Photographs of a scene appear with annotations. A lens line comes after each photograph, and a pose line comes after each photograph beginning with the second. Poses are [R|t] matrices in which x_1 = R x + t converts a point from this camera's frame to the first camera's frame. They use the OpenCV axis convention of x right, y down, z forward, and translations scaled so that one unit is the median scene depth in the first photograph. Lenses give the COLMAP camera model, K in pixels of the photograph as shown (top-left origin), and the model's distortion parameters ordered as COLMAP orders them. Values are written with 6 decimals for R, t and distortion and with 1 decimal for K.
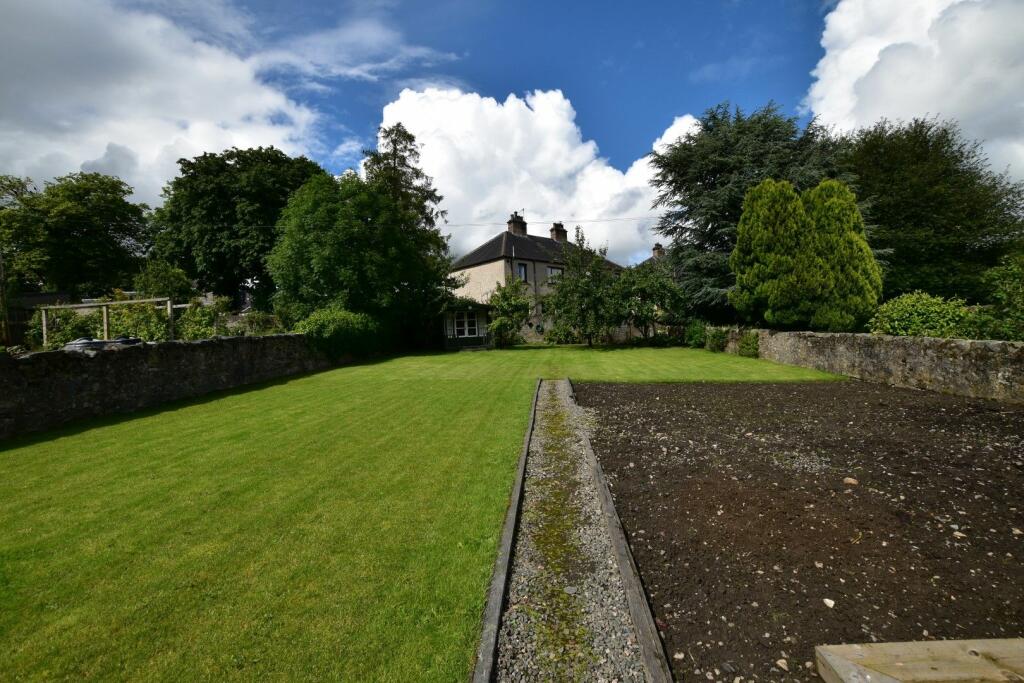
lens RADIAL K [[453.0, 0, 510.7], [0, 453.0, 338.9], [0, 0, 1]] dist [-0.040826, 0.008688]
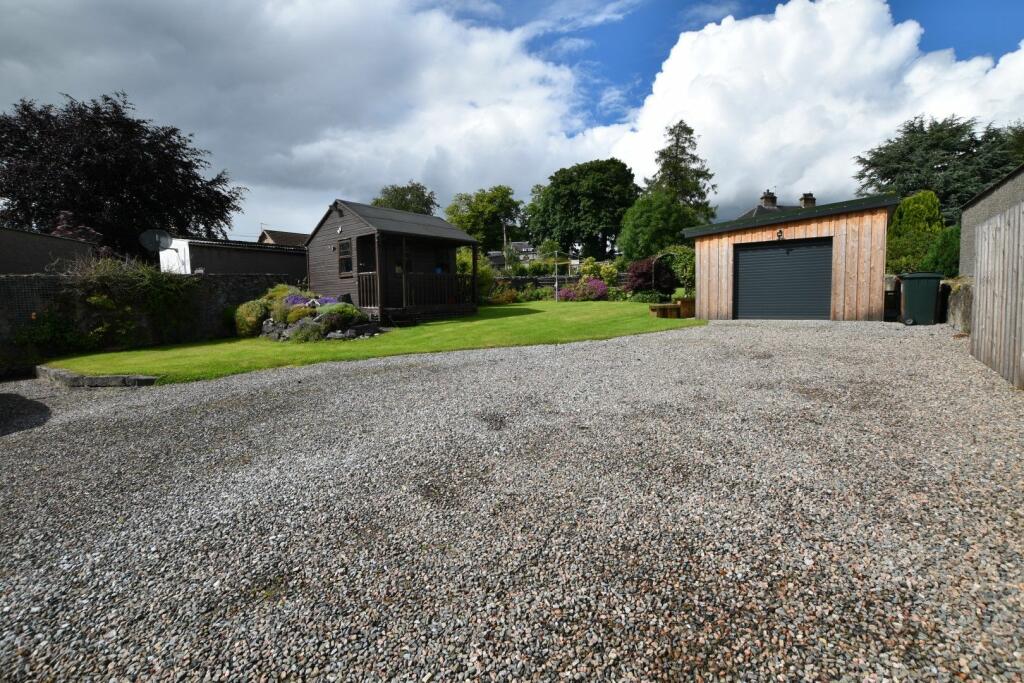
lens RADIAL K [[453.0, 0, 510.7], [0, 453.0, 338.9], [0, 0, 1]] dist [-0.040826, 0.008688]
pose [[0.839378, 0.078338, -0.537873, 0.138920], [-0.020171, 0.993367, 0.113201, 0.033924], [0.543173, -0.084169, 0.835391, -0.682874]]
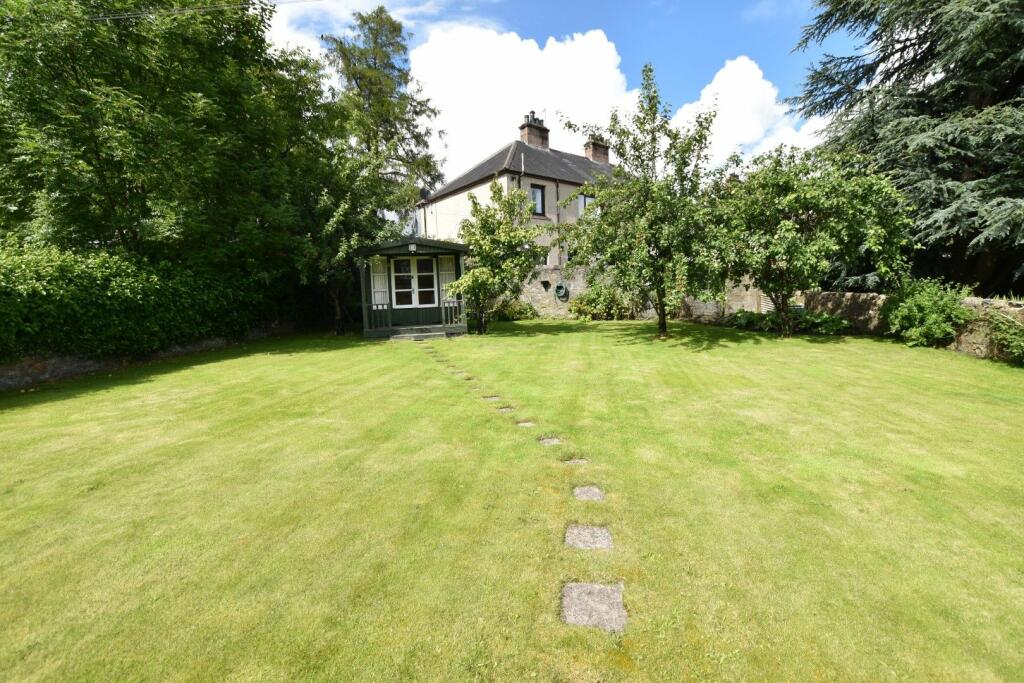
lens RADIAL K [[453.0, 0, 510.7], [0, 453.0, 338.9], [0, 0, 1]] dist [-0.040826, 0.008688]
pose [[0.997749, 0.019538, -0.064152, 0.032988], [-0.013541, 0.995610, 0.092617, -0.013417], [0.065680, -0.091540, 0.993633, 0.373821]]
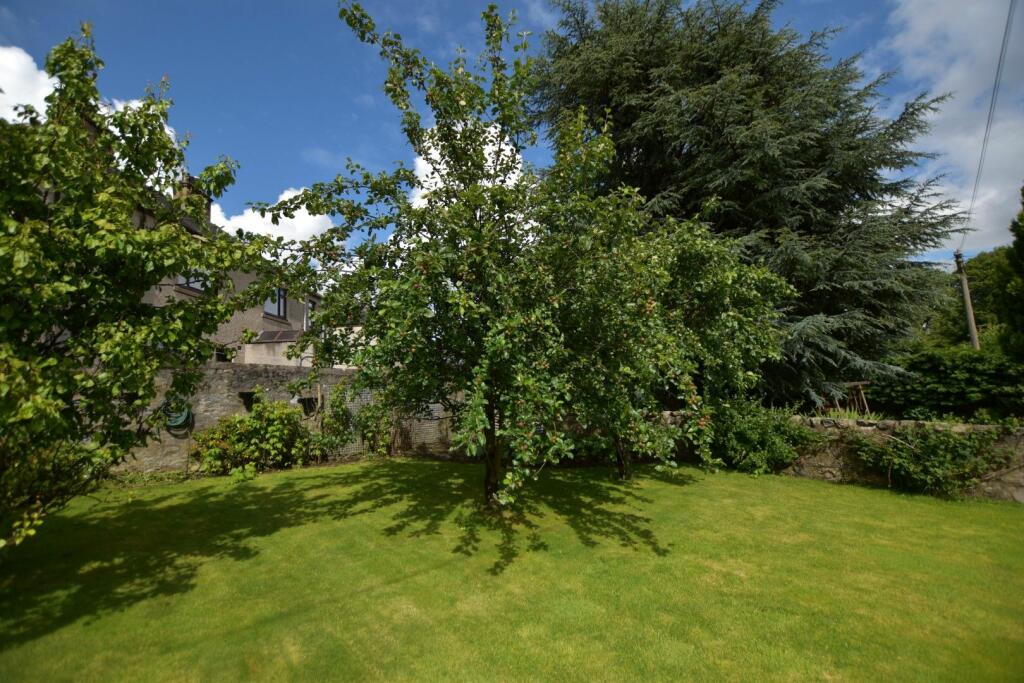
lens RADIAL K [[453.0, 0, 510.7], [0, 453.0, 338.9], [0, 0, 1]] dist [-0.040826, 0.008688]
pose [[0.651773, 0.107388, 0.750773, -0.008256], [0.007285, 0.988992, -0.147786, -0.024328], [-0.758379, 0.101792, 0.643816, 0.603618]]
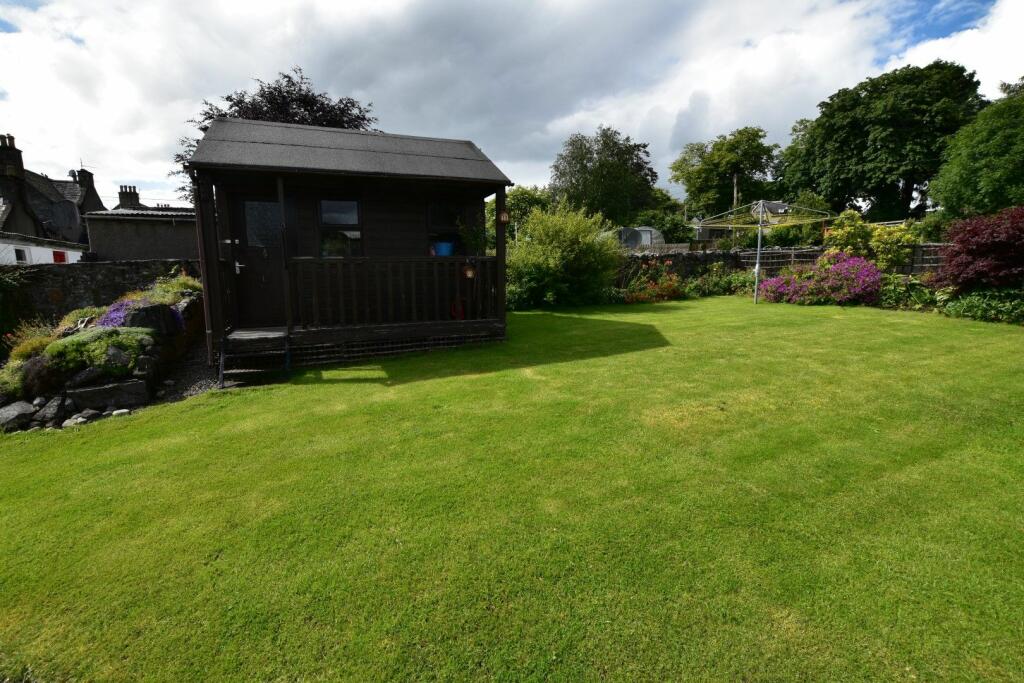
lens RADIAL K [[453.0, 0, 510.7], [0, 453.0, 338.9], [0, 0, 1]] dist [-0.040826, 0.008688]
pose [[0.457292, 0.174267, -0.872075, 0.048383], [-0.013477, 0.981858, 0.189137, 0.020175], [0.889214, -0.074738, 0.451345, -0.409345]]
